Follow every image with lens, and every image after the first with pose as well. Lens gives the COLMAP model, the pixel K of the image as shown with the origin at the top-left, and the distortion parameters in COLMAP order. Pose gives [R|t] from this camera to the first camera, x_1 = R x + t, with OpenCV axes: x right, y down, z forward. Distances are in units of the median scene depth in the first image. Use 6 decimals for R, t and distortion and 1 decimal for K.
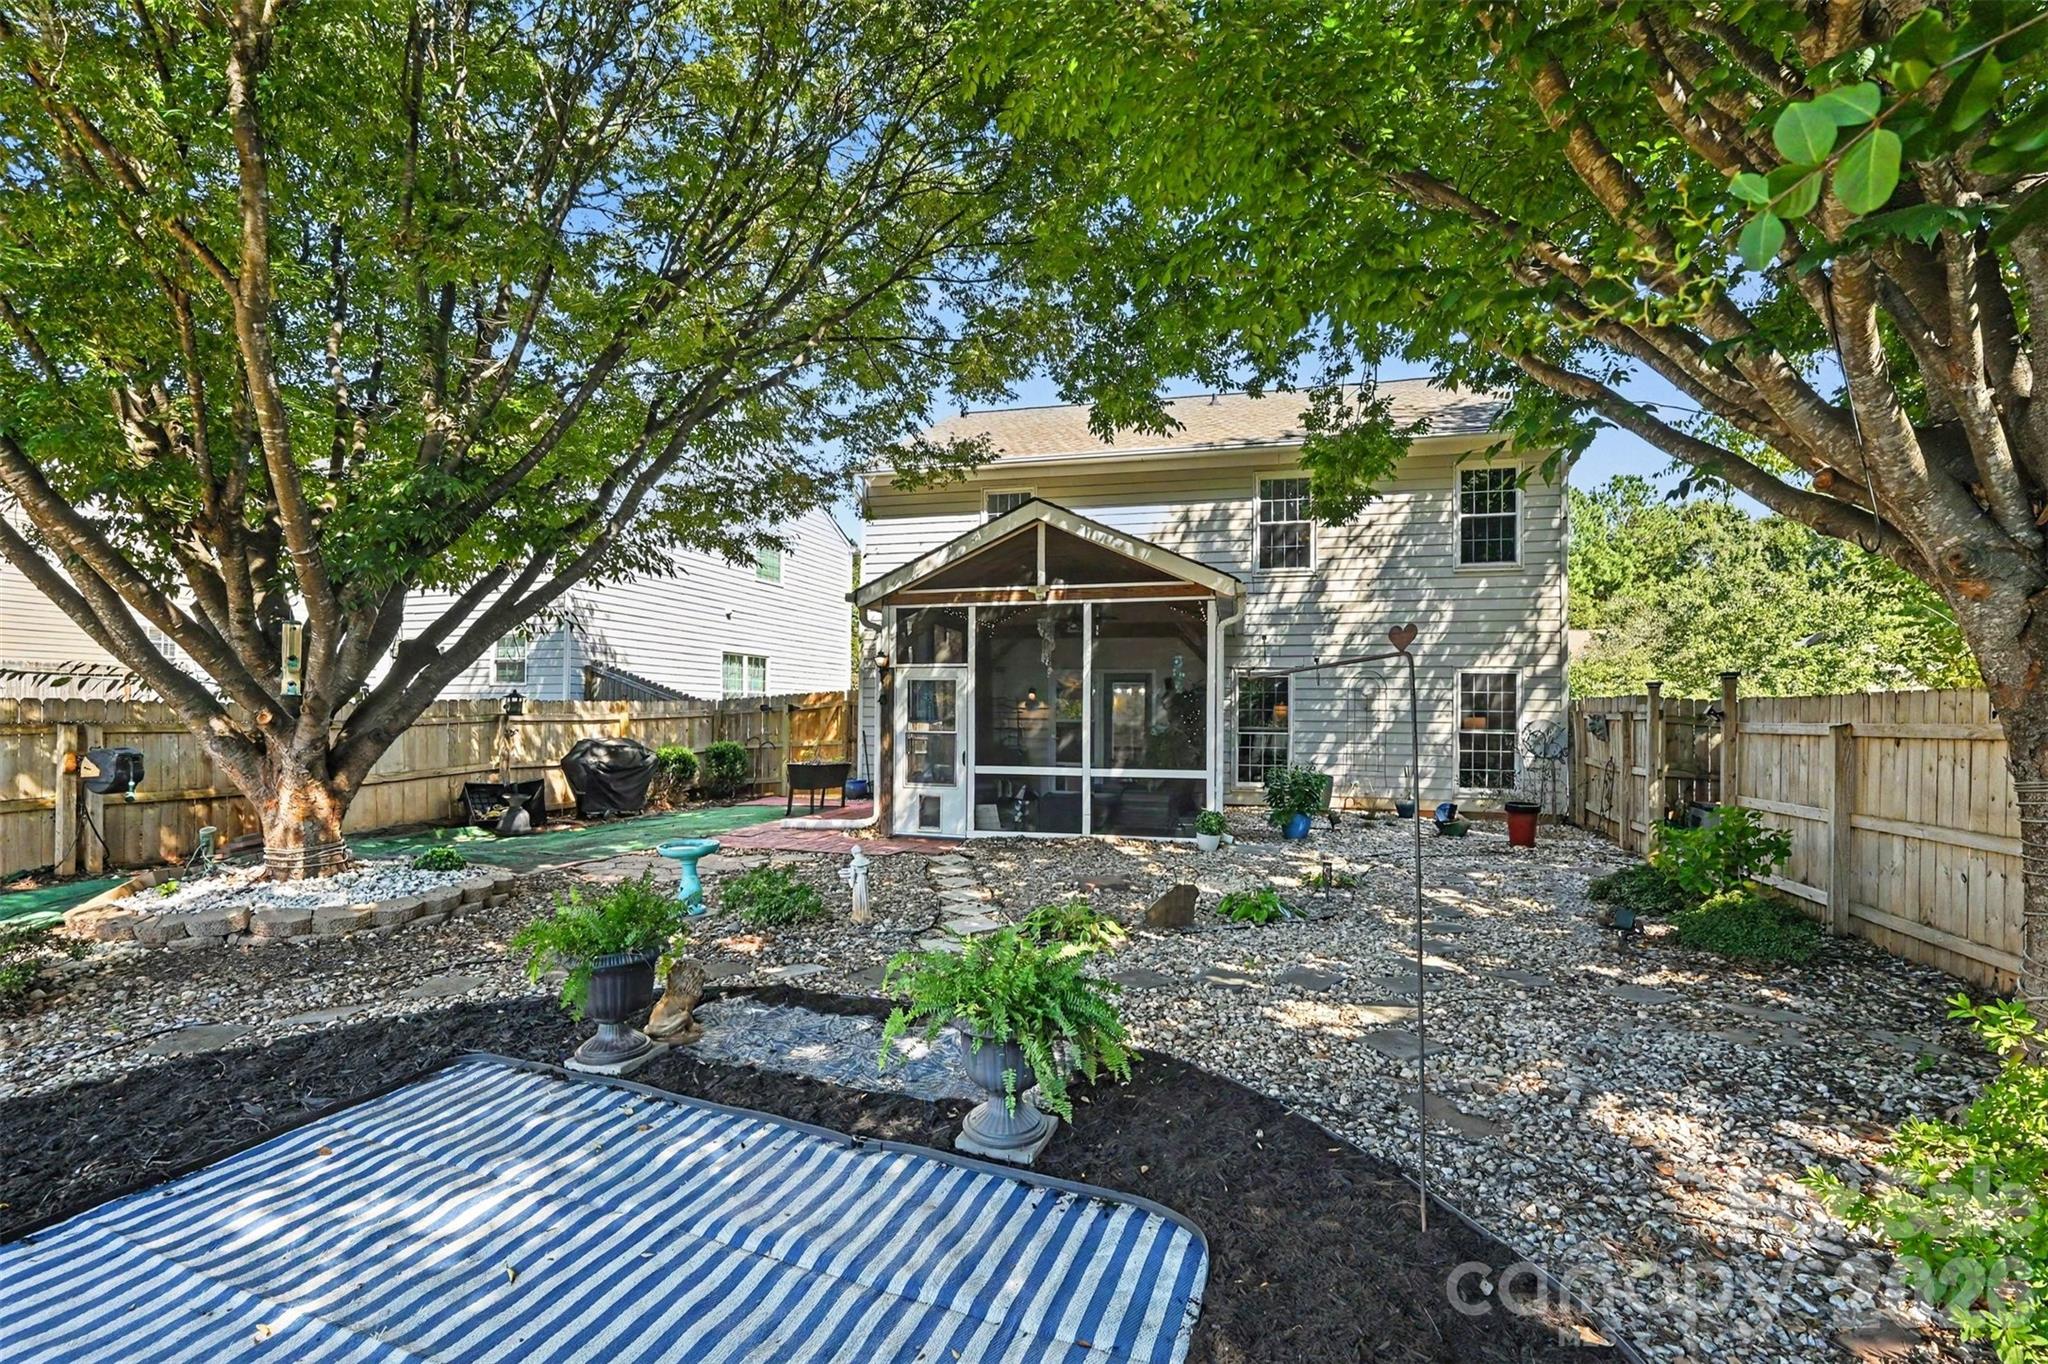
lens RADIAL K [[918.3, 0, 1024.0], [0, 918.3, 682.0], [0, 0, 1]] dist [0.000030, 0.000042]
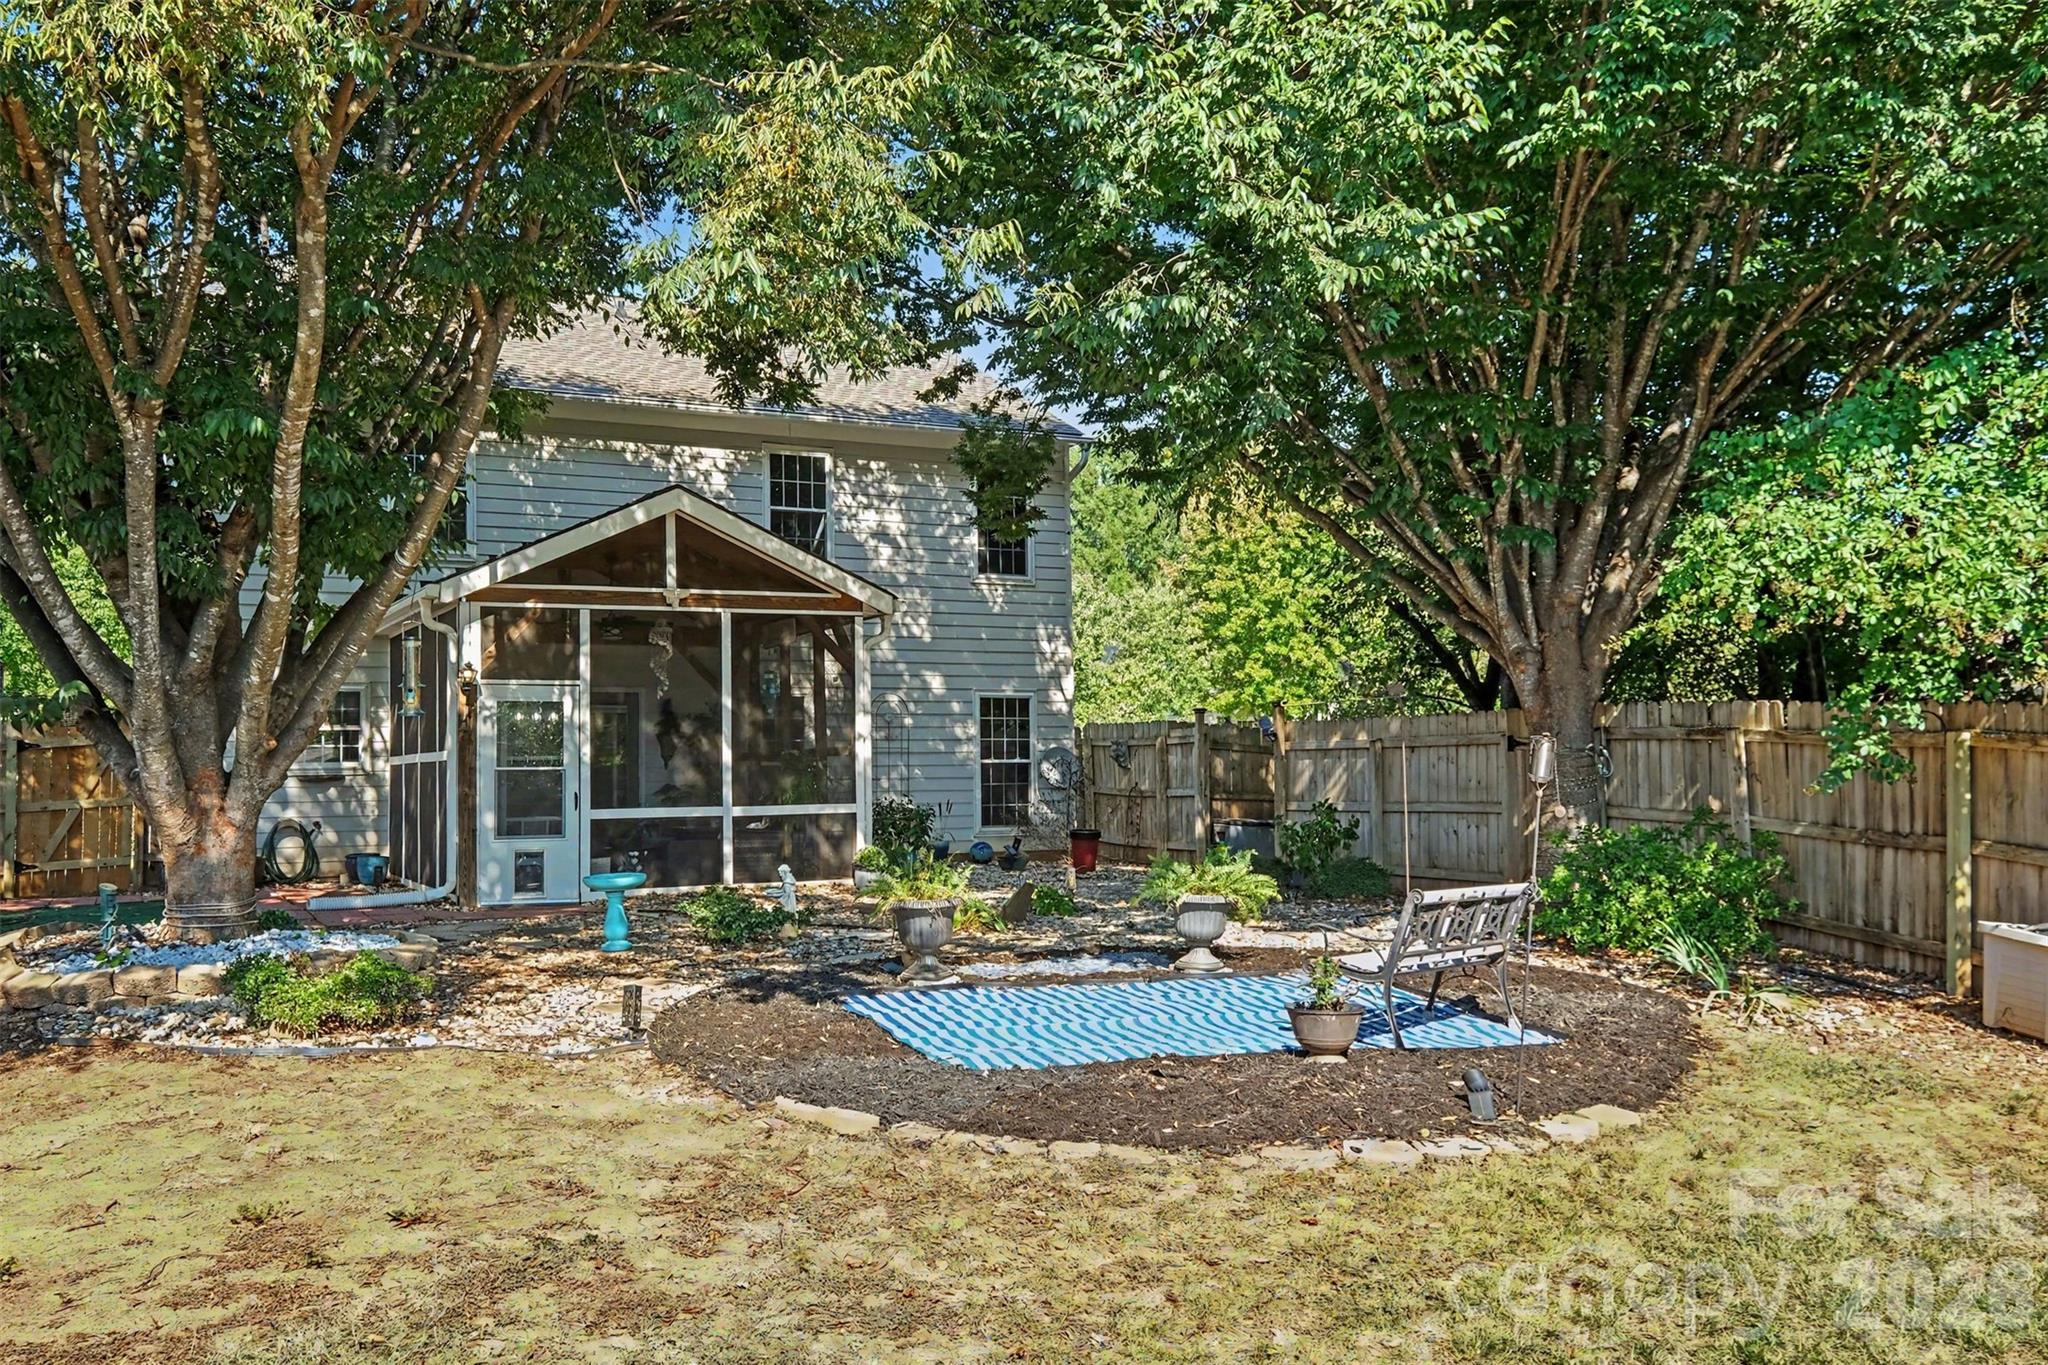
lens RADIAL K [[1859.4, 0, 1052.5], [0, 1859.4, 712.6], [0, 0, 1]] dist [0.005179, 0.009456]
pose [[0.729321, 0.003799, 0.684161, -0.850918], [-0.008604, 0.999956, 0.003619, -0.002095], [-0.684117, -0.008526, 0.729322, -0.439847]]
